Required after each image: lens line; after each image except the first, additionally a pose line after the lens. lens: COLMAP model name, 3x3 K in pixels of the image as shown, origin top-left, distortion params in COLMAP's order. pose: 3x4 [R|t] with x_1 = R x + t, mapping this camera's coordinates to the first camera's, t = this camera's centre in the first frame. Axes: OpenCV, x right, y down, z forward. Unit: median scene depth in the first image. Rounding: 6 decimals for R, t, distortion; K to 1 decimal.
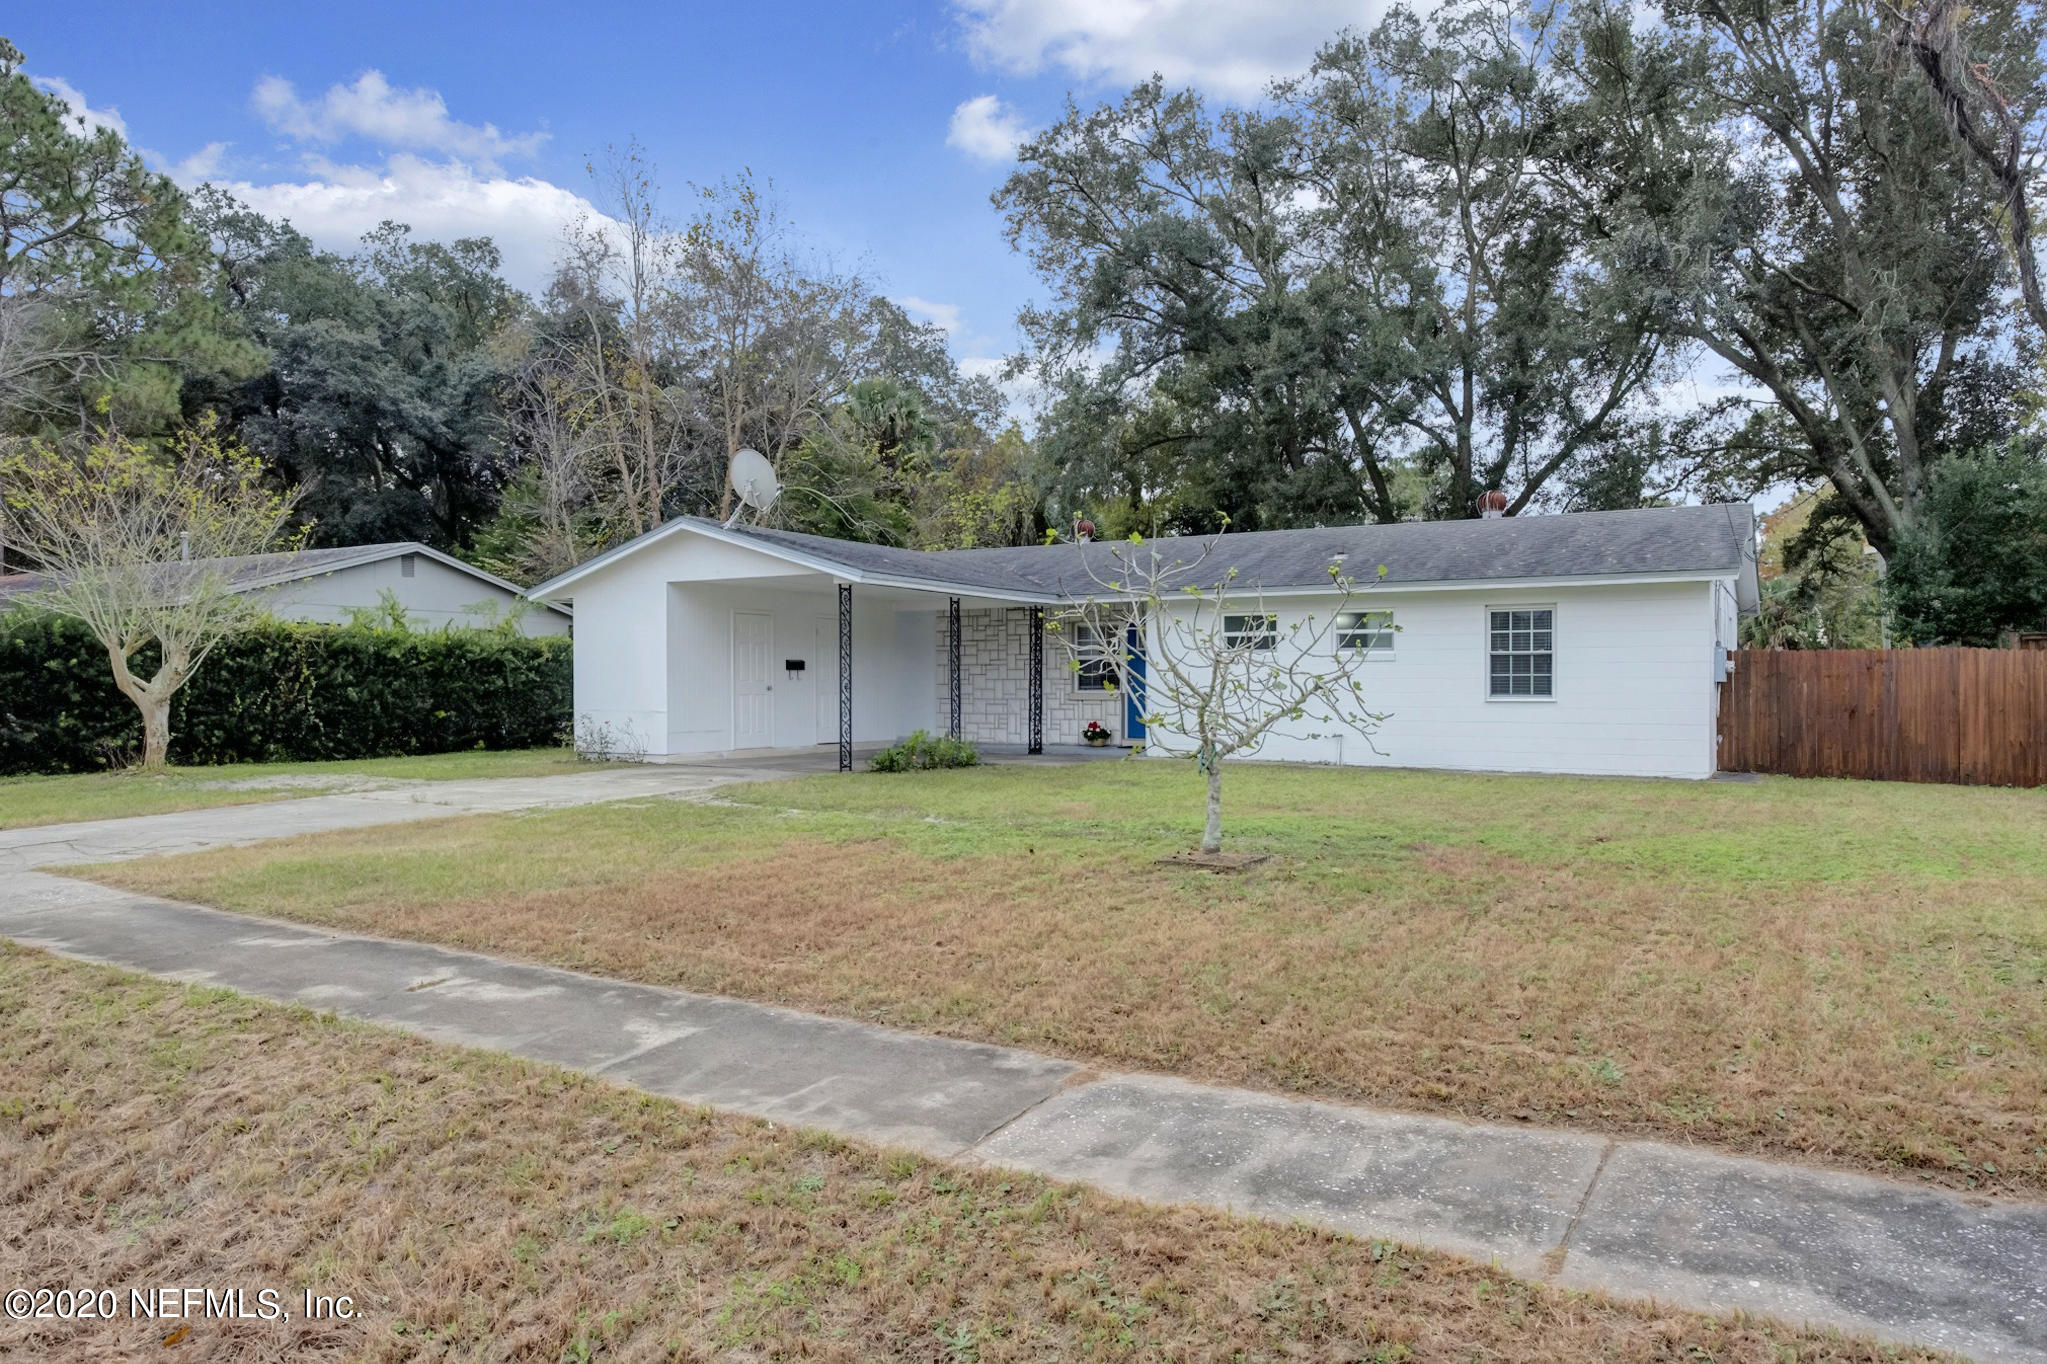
lens RADIAL K [[1349.5, 0, 1023.5], [0, 1349.5, 682.0], [0, 0, 1]] dist [-0.002377, -0.001779]
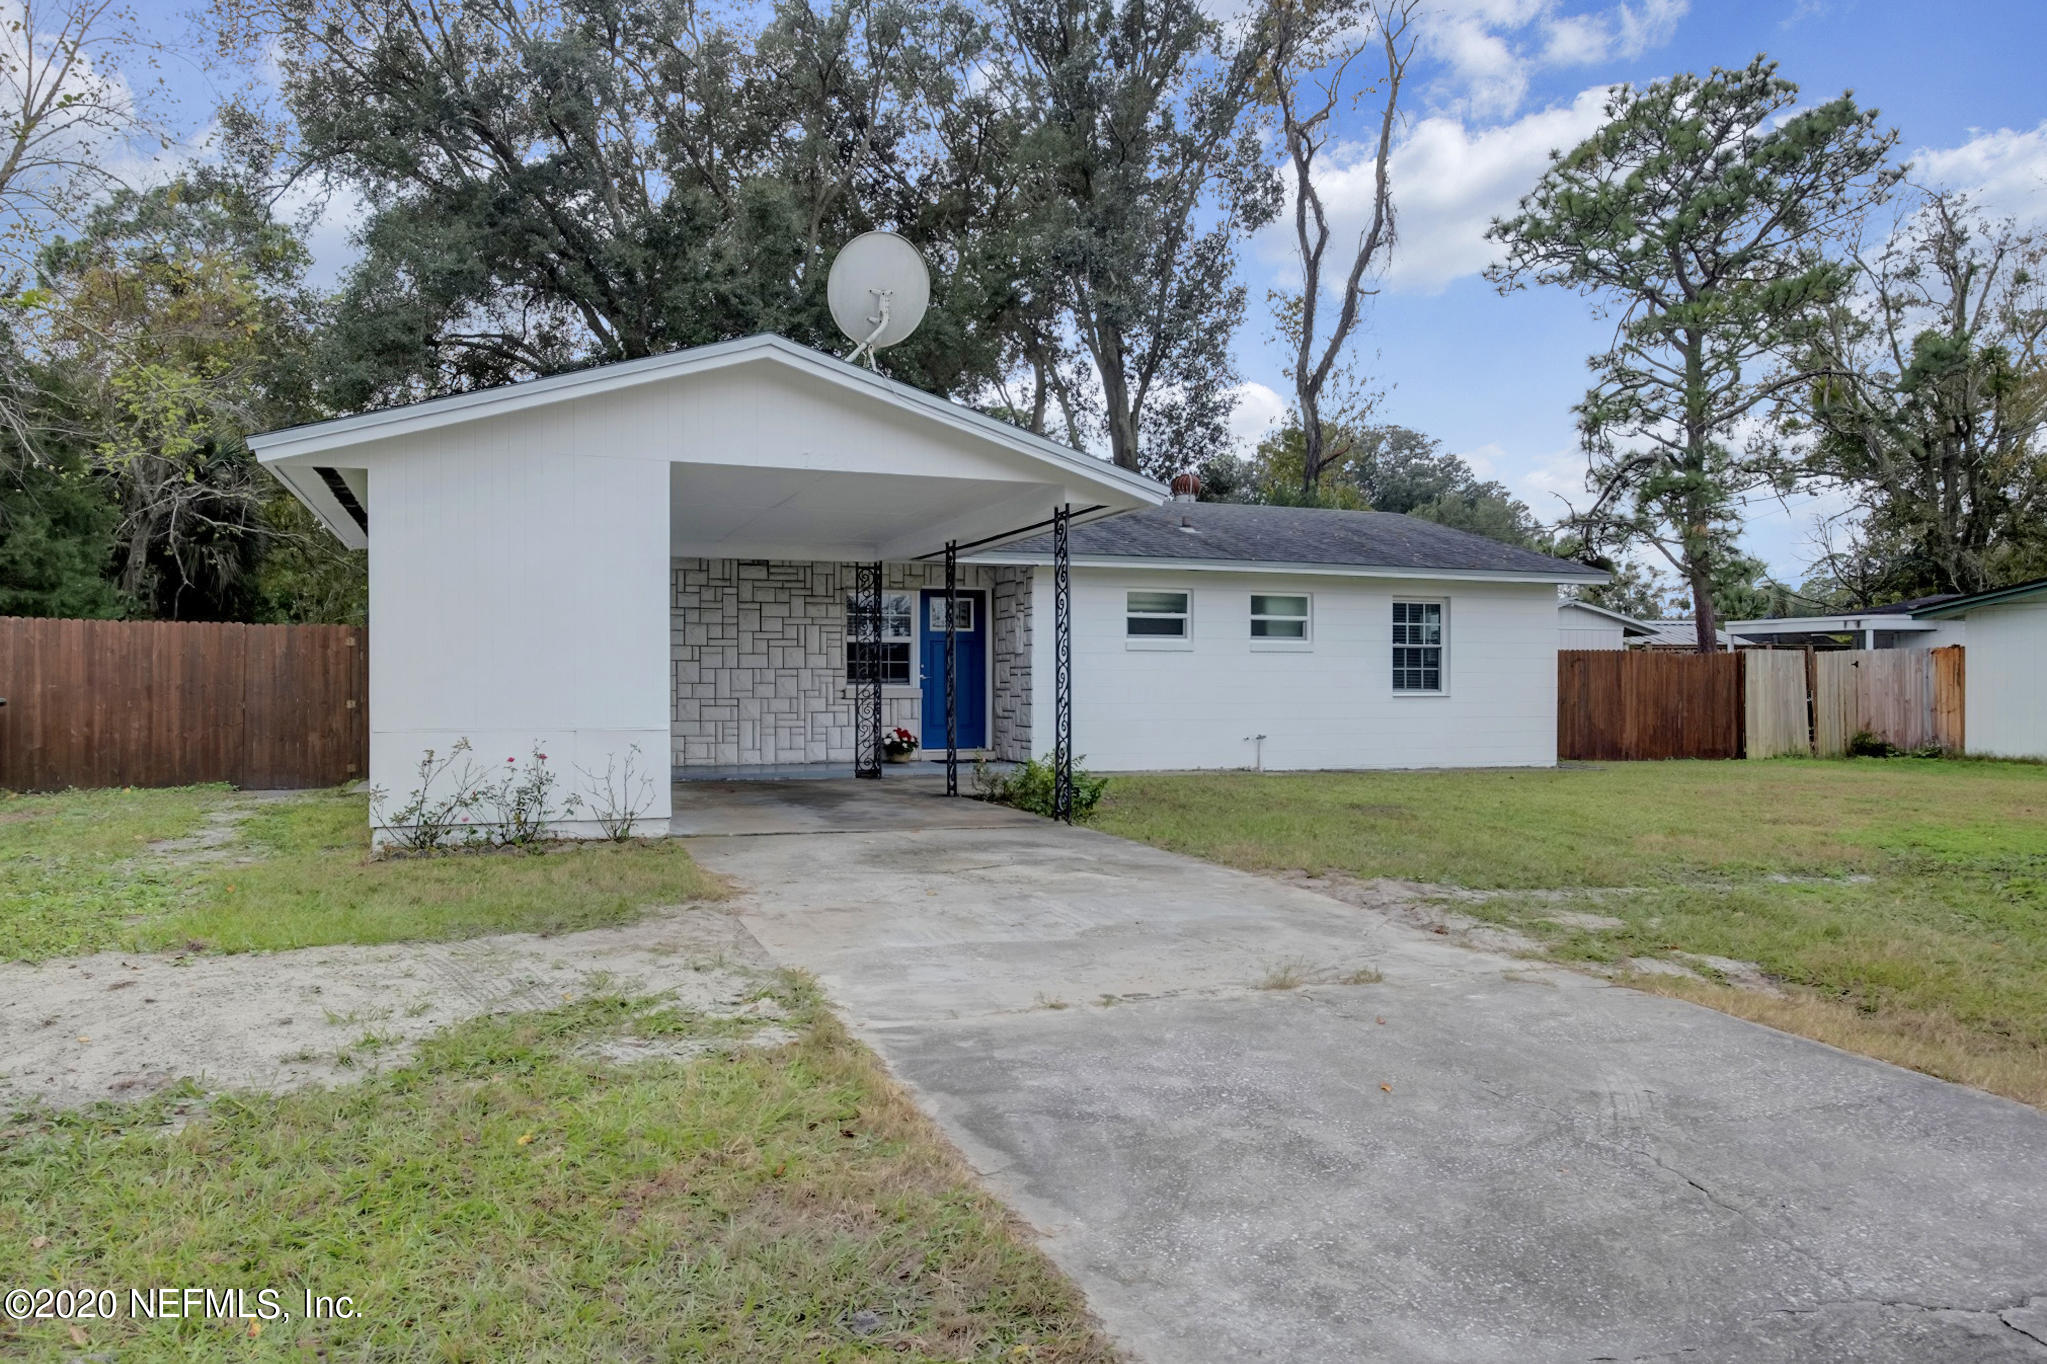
lens RADIAL K [[1355.4, 0, 1015.3], [0, 1355.4, 694.3], [0, 0, 1]] dist [0.001098, 0.001003]
pose [[0.632515, -0.006090, 0.774524, -0.506259], [-0.005107, 0.999915, 0.012033, 0.002511], [-0.774531, -0.011567, 0.632430, 0.536169]]
